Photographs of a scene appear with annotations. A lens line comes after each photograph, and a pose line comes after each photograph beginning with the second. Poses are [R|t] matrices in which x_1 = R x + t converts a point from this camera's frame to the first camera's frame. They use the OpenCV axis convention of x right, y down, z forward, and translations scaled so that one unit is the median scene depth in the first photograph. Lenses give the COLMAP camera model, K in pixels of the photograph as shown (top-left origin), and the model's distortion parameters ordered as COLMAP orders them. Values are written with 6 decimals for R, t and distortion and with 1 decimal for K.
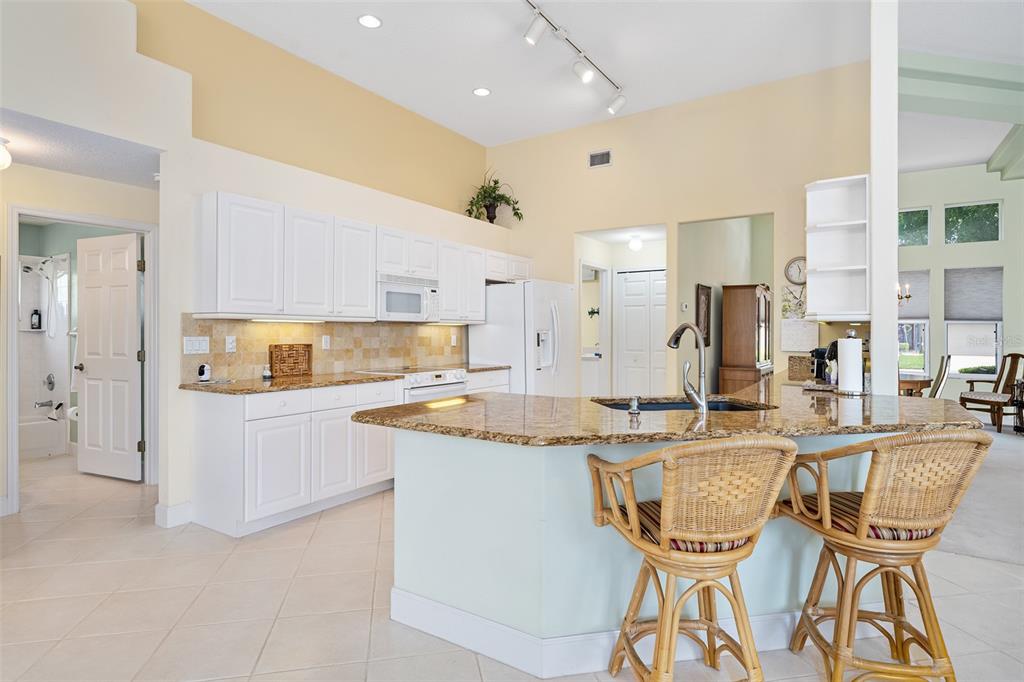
lens RADIAL K [[533.2, 0, 512.8], [0, 533.2, 336.4], [0, 0, 1]] dist [-0.002343, -0.000730]
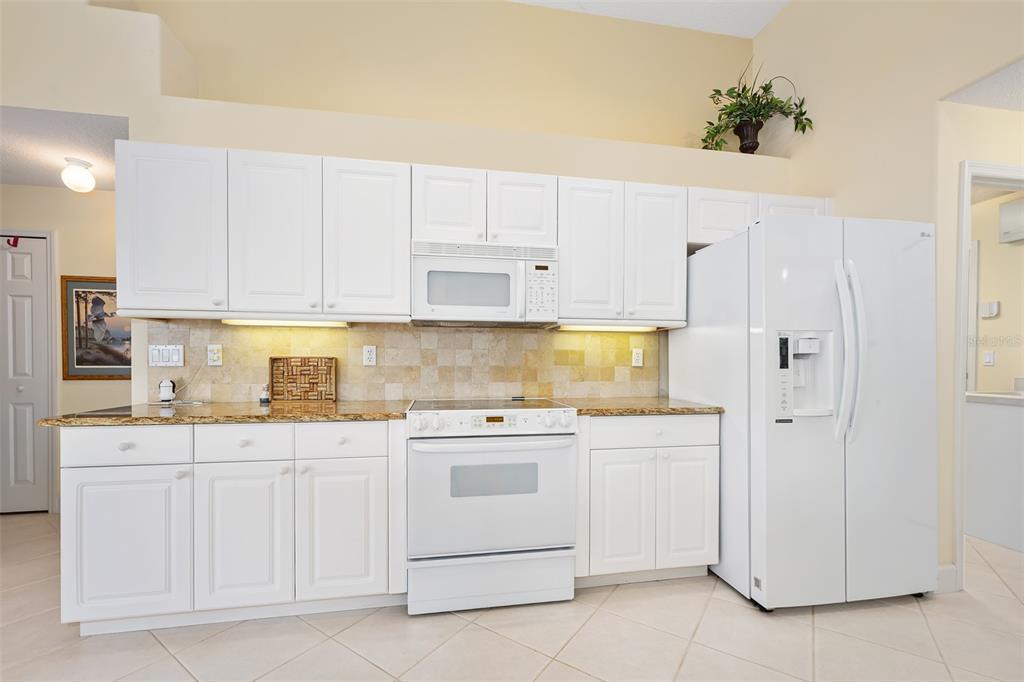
lens RADIAL K [[441.1, 0, 508.0], [0, 441.1, 366.8], [0, 0, 1]] dist [-0.000971, 0.001043]
pose [[0.695452, 0.010370, -0.718497, 0.171209], [-0.006546, 0.999946, 0.008095, 0.018098], [0.718542, -0.000926, 0.695482, 0.662194]]
